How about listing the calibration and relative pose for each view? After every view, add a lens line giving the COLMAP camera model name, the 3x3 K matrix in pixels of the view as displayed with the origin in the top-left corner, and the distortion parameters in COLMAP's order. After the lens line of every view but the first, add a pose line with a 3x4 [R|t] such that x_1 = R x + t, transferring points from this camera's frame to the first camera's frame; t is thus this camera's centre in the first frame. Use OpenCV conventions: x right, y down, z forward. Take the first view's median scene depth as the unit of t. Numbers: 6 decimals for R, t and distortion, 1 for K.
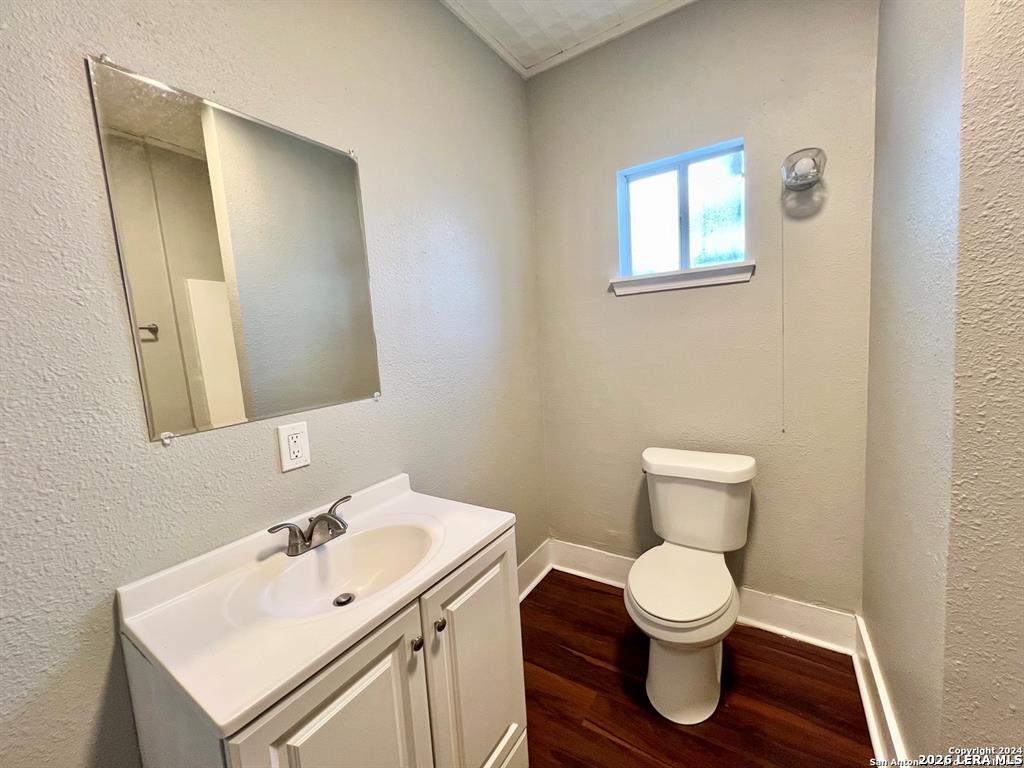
lens RADIAL K [[412.3, 0, 510.1], [0, 412.3, 381.1], [0, 0, 1]] dist [-0.004783, 0.001008]
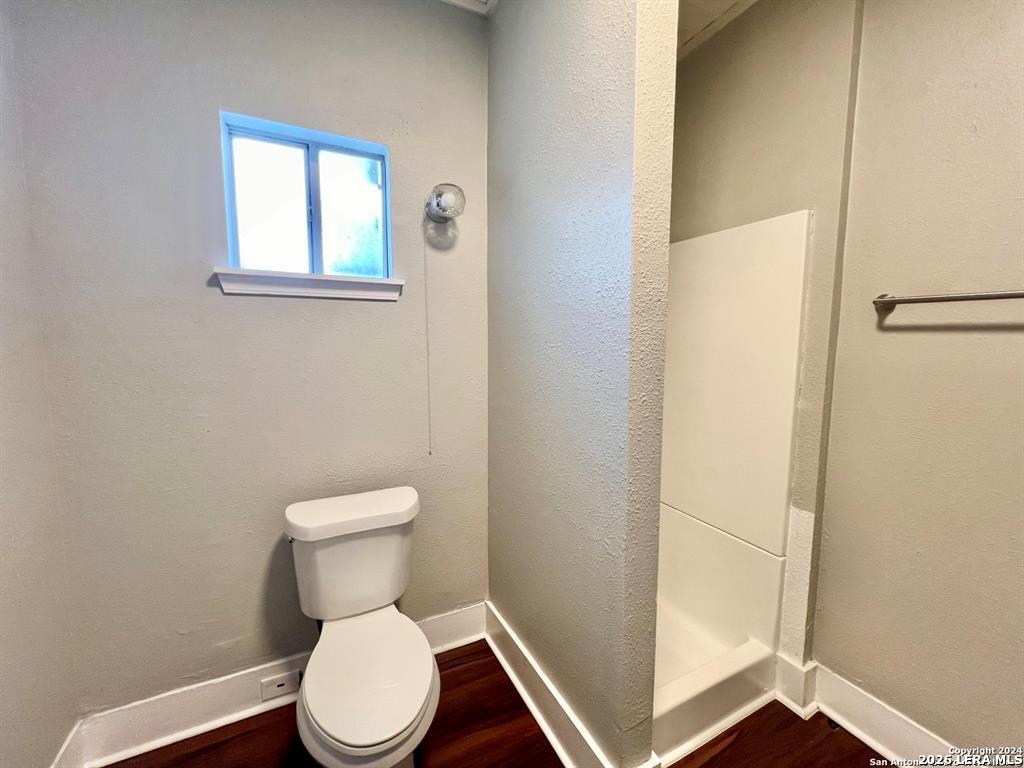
lens RADIAL K [[412.3, 0, 522.6], [0, 412.3, 380.4], [0, 0, 1]] dist [-0.004783, 0.001008]
pose [[0.502535, -0.020256, 0.864319, -0.094355], [0.054200, 0.998497, -0.008112, -0.036537], [-0.862856, 0.050922, 0.502878, 0.278641]]
